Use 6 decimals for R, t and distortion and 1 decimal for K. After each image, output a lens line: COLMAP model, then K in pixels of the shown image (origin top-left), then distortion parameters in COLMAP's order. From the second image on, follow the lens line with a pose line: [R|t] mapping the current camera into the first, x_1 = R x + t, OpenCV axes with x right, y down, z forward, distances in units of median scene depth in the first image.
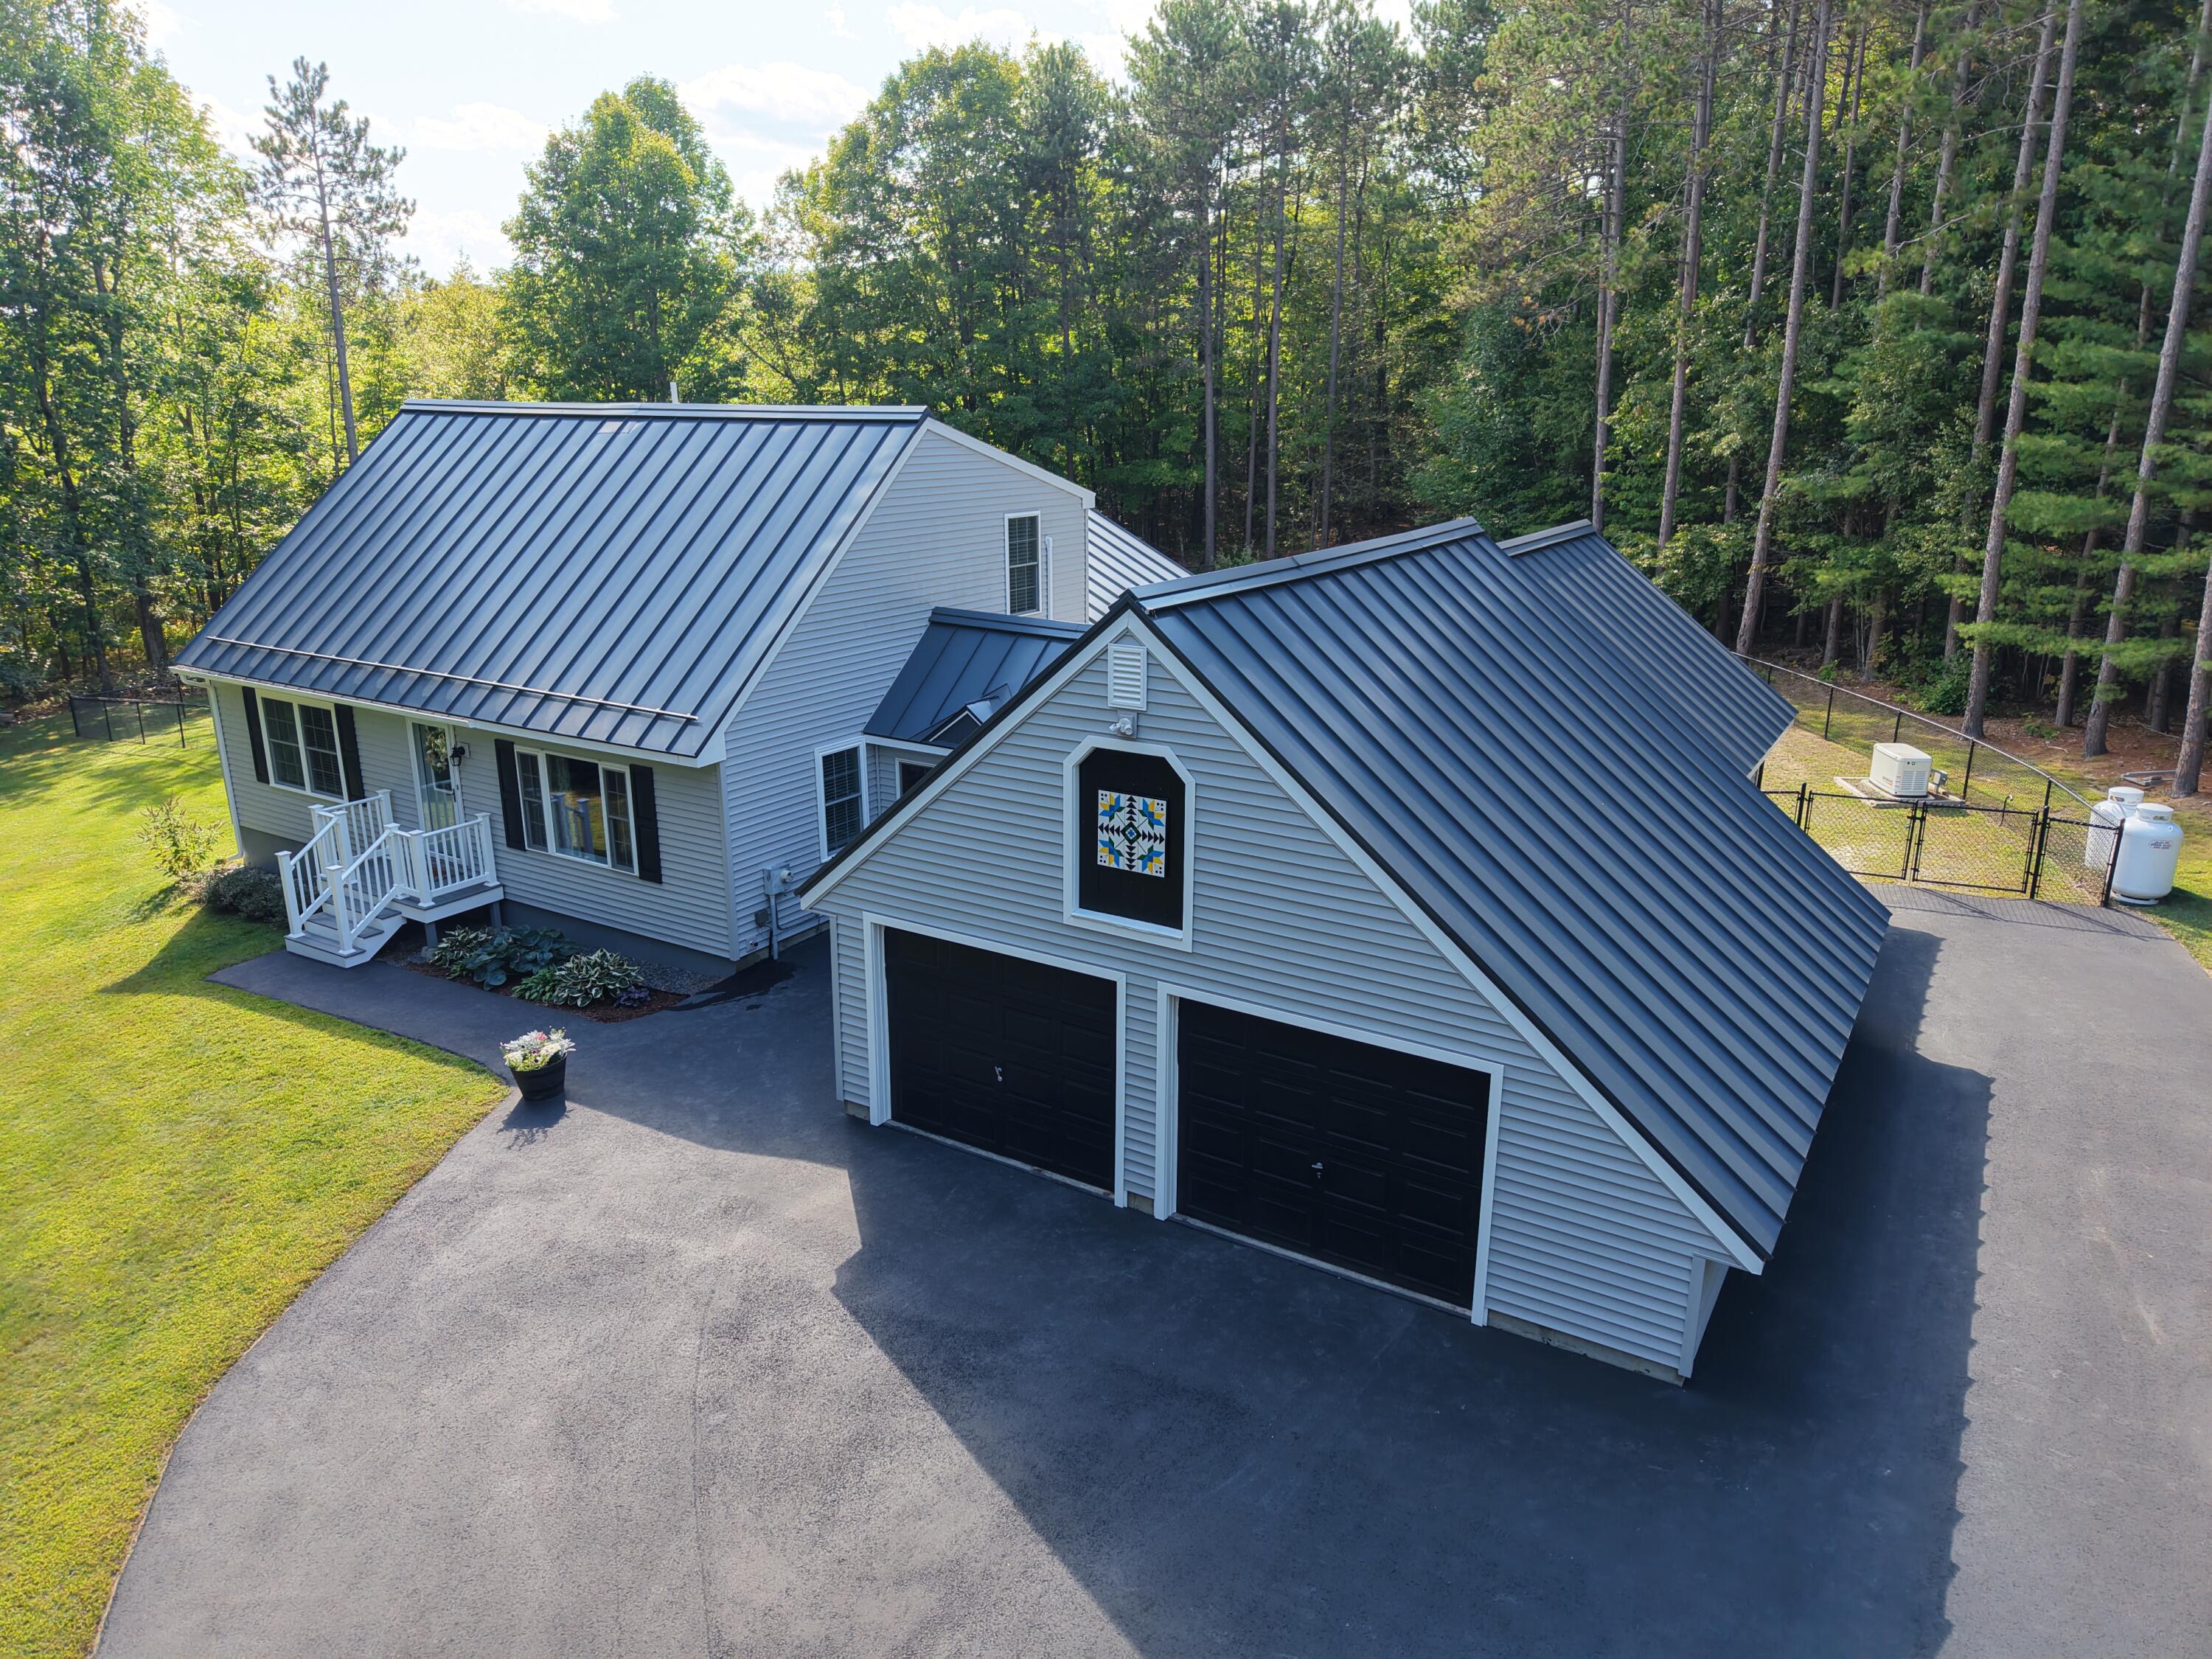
lens RADIAL K [[1492.8, 0, 1109.4], [0, 1492.8, 816.9], [0, 0, 1]] dist [-0.000311, -0.004574]
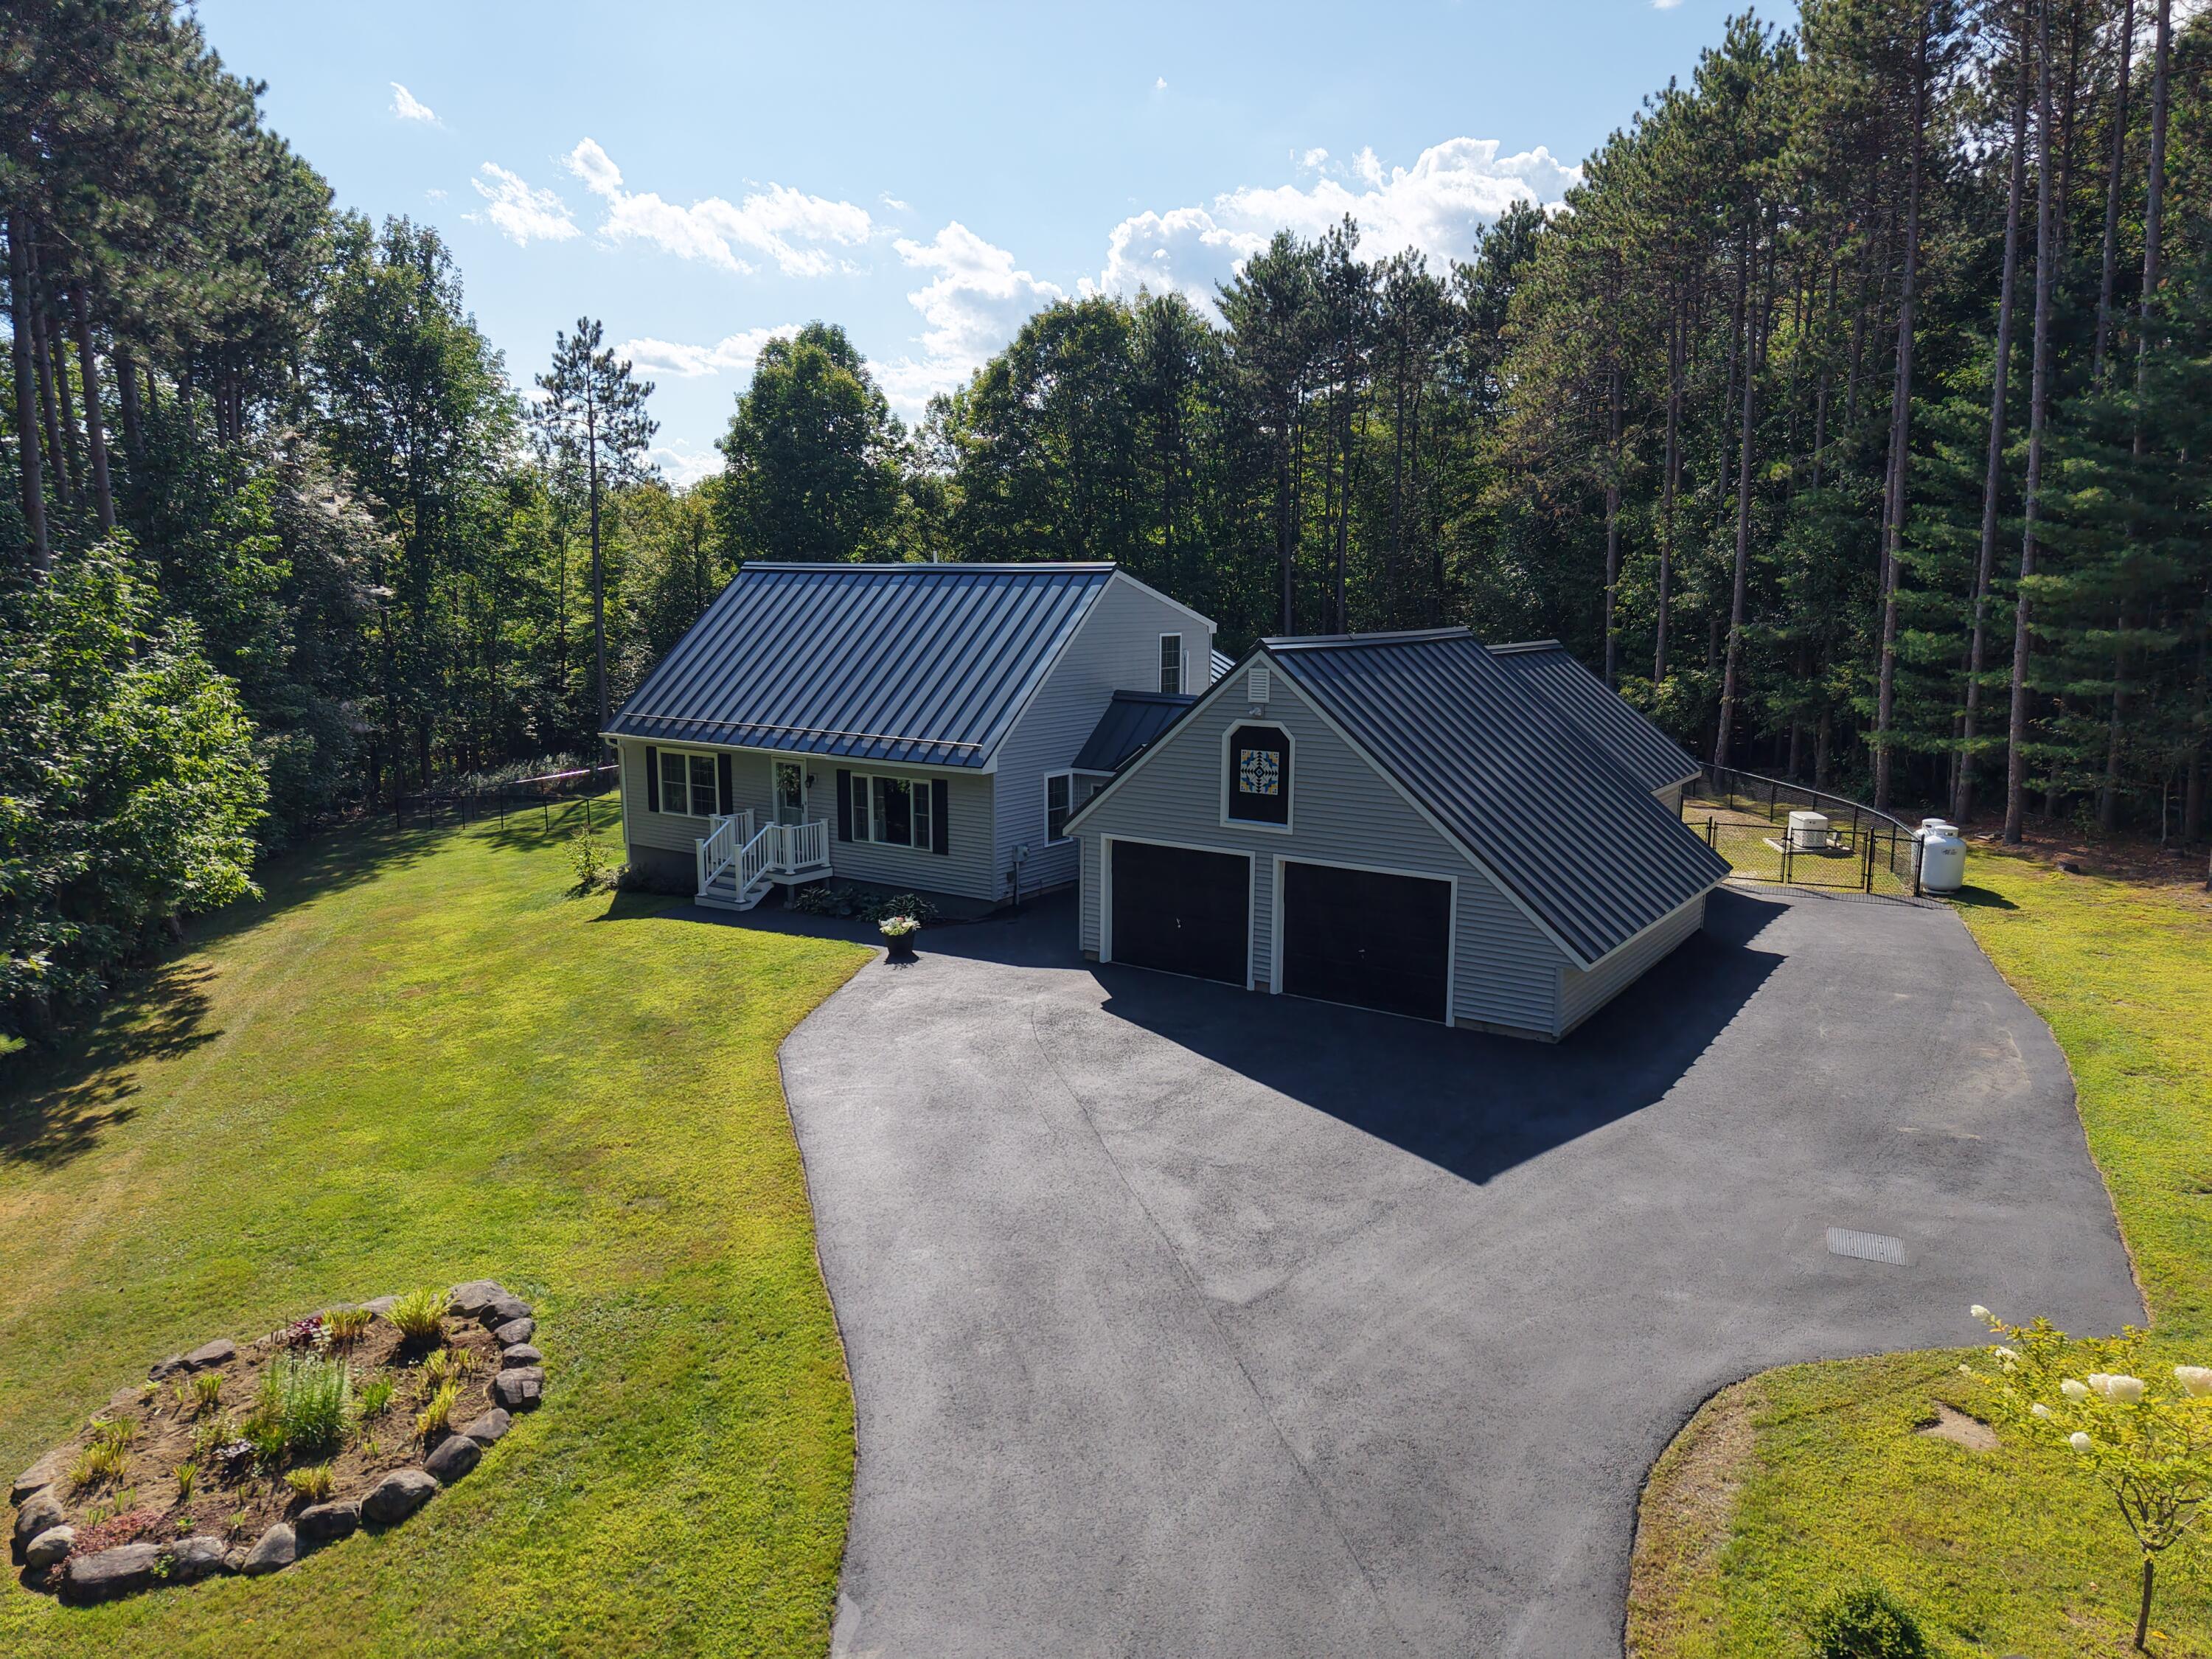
lens RADIAL K [[1476.0, 0, 1105.5], [0, 1476.0, 826.5], [0, 0, 1]] dist [0.020861, -0.017200]
pose [[0.998583, 0.008562, -0.052517, -0.047571], [-0.014620, 0.993131, -0.116089, 0.175591], [0.051162, 0.116693, 0.991849, -0.488541]]
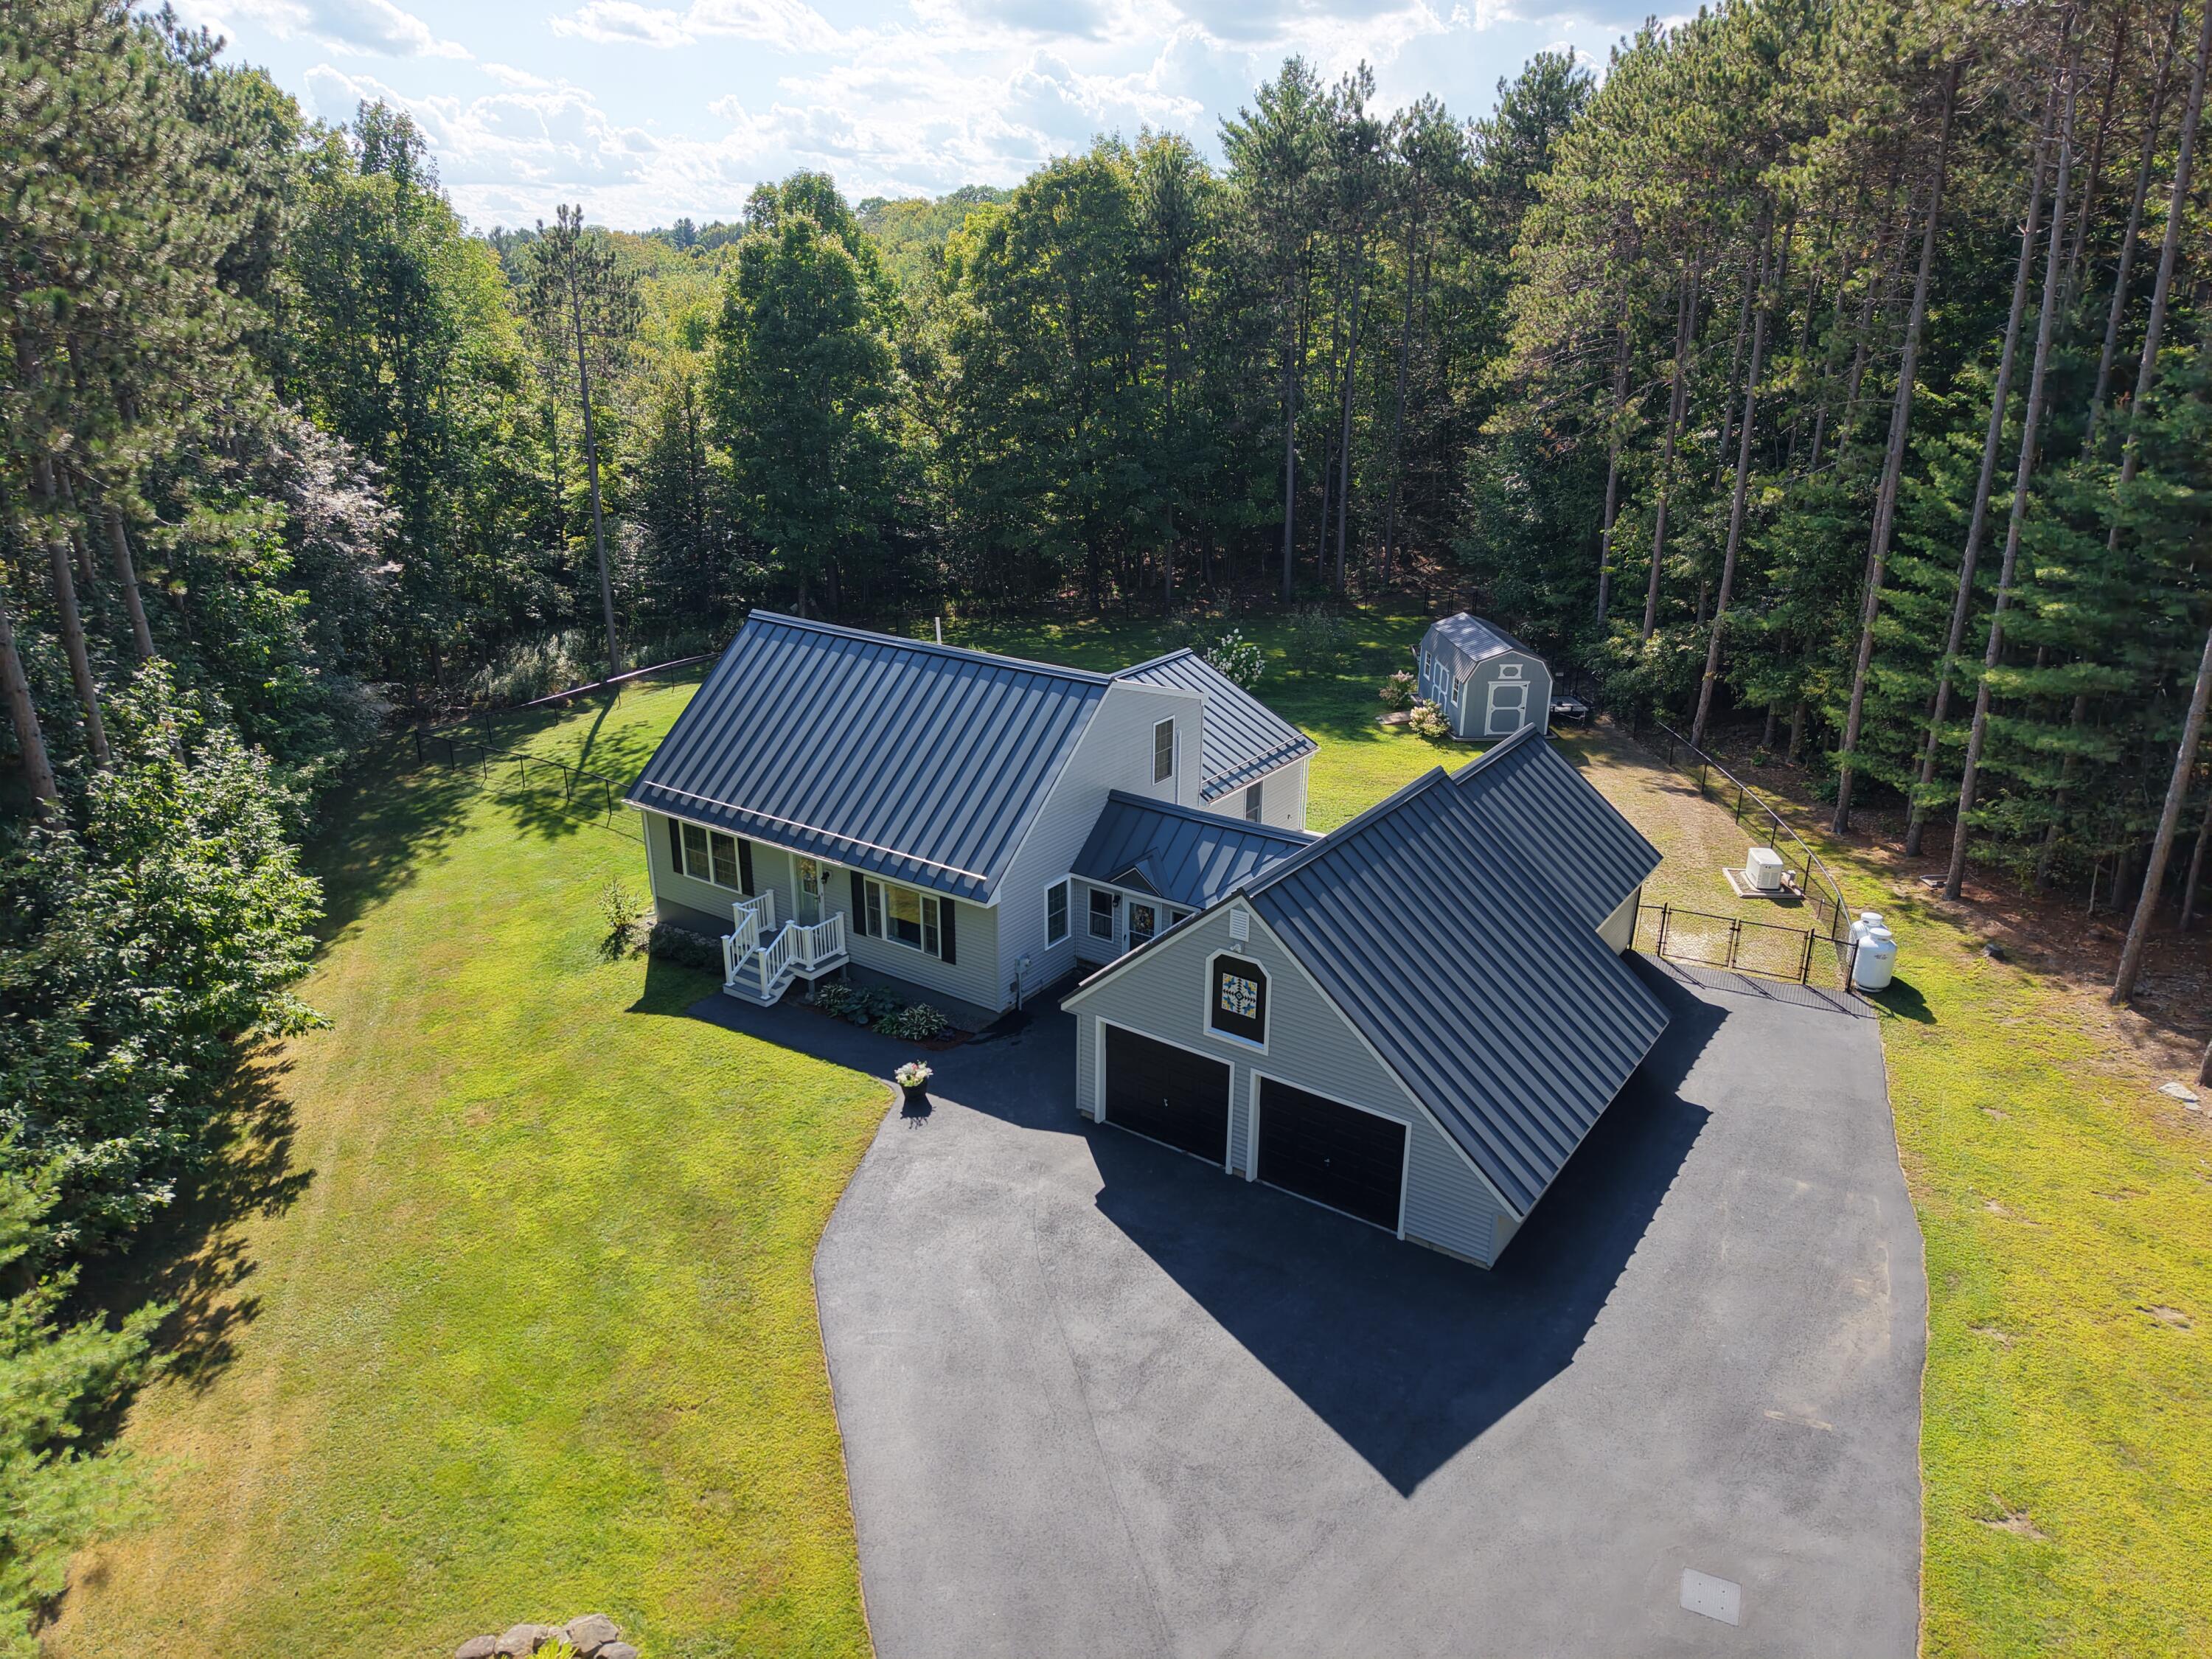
lens RADIAL K [[1476.0, 0, 1105.5], [0, 1476.0, 826.5], [0, 0, 1]] dist [0.020861, -0.017200]
pose [[0.998505, 0.020611, -0.050618, -0.042346], [-0.016889, 0.997198, 0.072880, -0.218281], [0.051979, -0.071917, 0.996055, -0.600729]]
